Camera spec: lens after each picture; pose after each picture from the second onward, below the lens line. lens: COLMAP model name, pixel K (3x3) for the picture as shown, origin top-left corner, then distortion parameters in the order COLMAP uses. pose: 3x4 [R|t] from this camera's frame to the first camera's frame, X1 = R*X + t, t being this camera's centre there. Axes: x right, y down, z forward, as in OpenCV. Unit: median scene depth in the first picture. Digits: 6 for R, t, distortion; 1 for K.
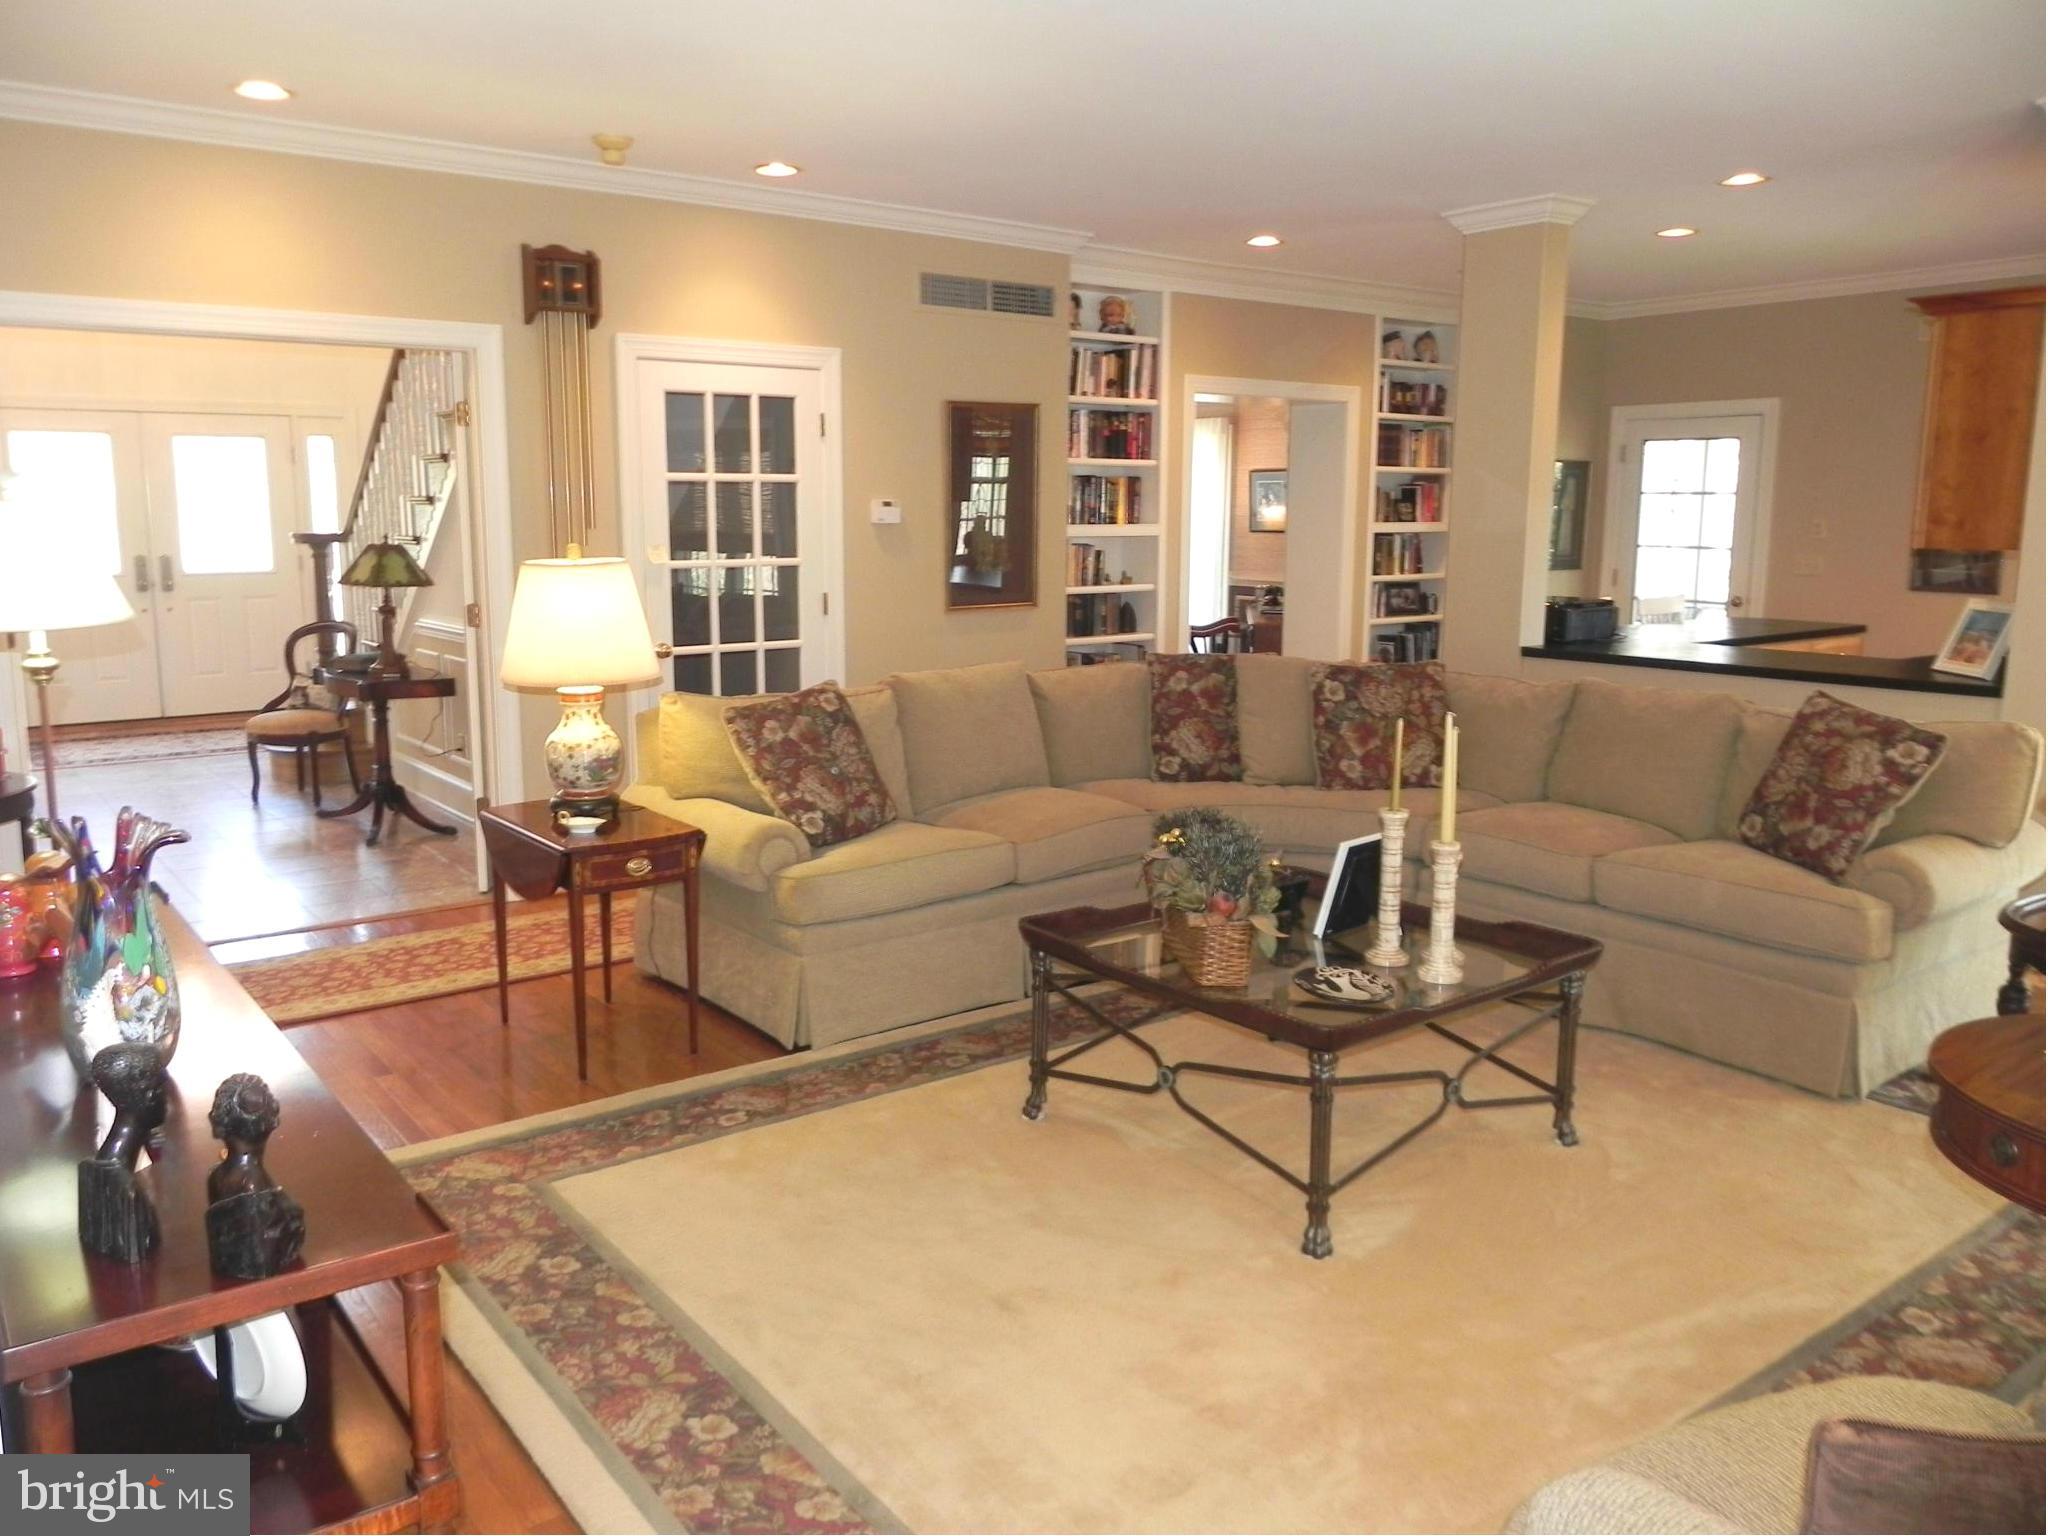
lens RADIAL K [[1556.8, 0, 1024.0], [0, 1556.8, 768.0], [0, 0, 1]] dist [-0.001537, -0.000881]
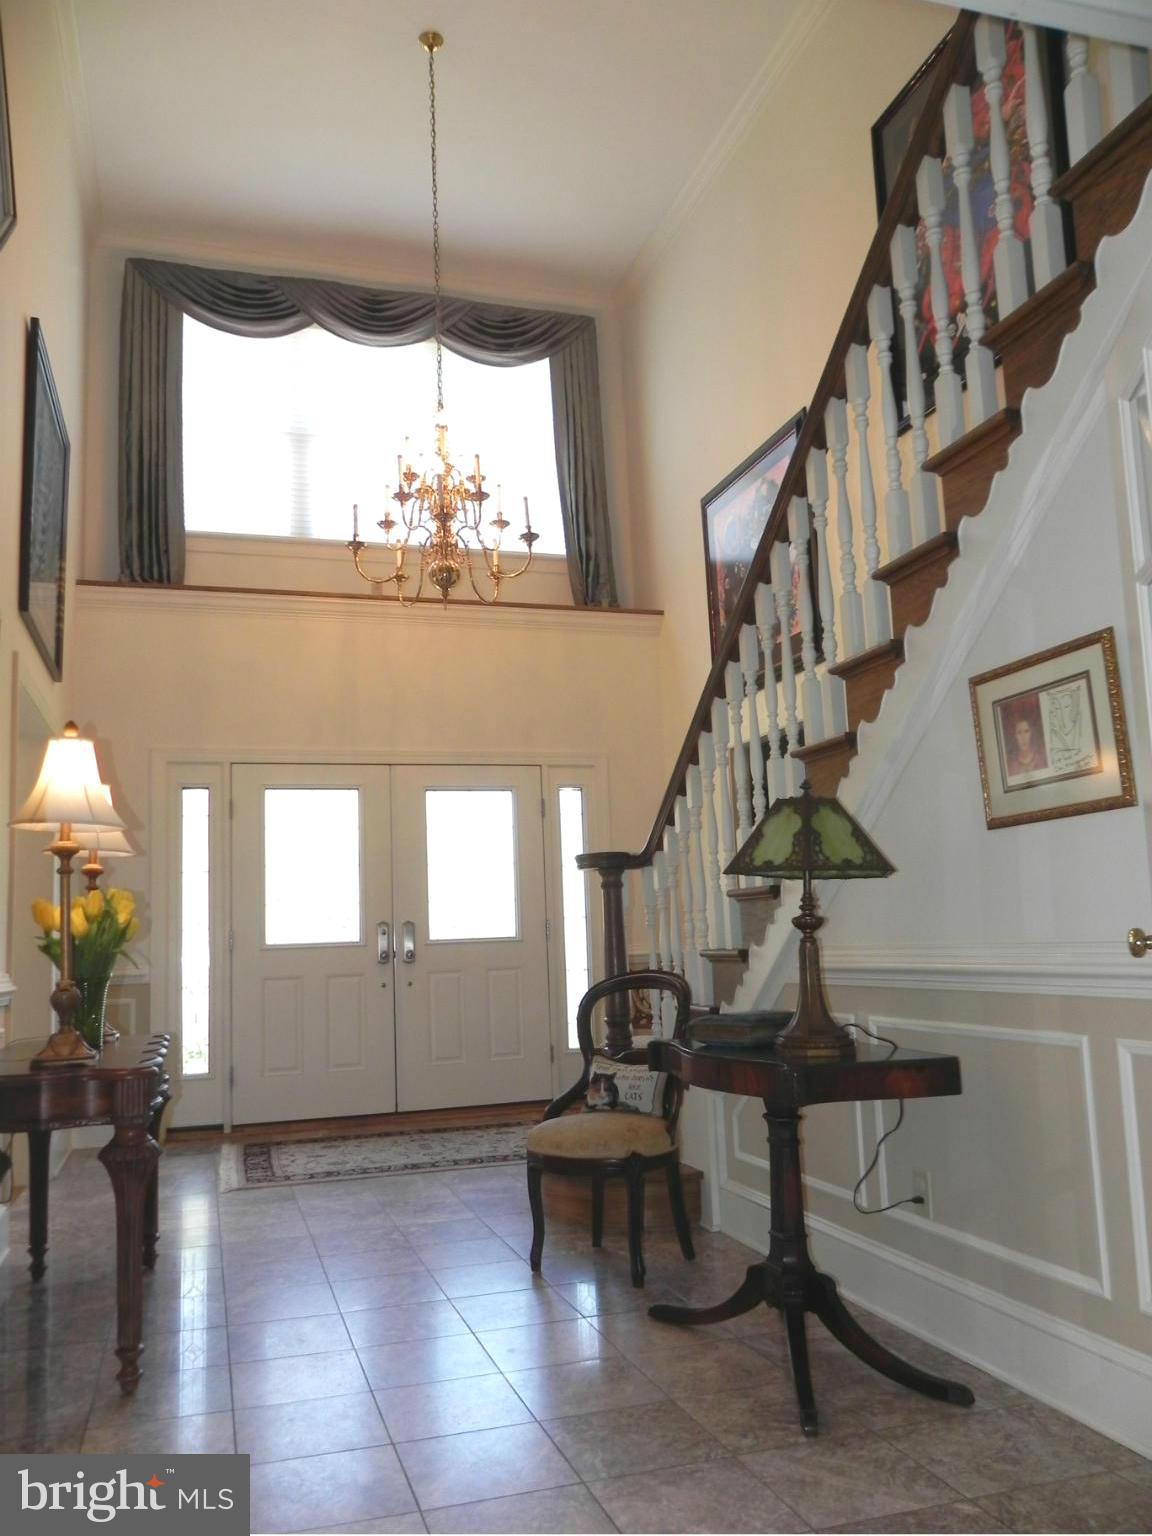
lens RADIAL K [[1260.2, 0, 576.0], [0, 1260.2, 768.0], [0, 0, 1]] dist [-0.003326, -0.001063]
pose [[0.936126, -0.084409, -0.341385, -0.293965], [-0.016589, 0.959086, -0.282629, -0.027418], [0.351274, 0.270240, 0.896425, 0.512348]]
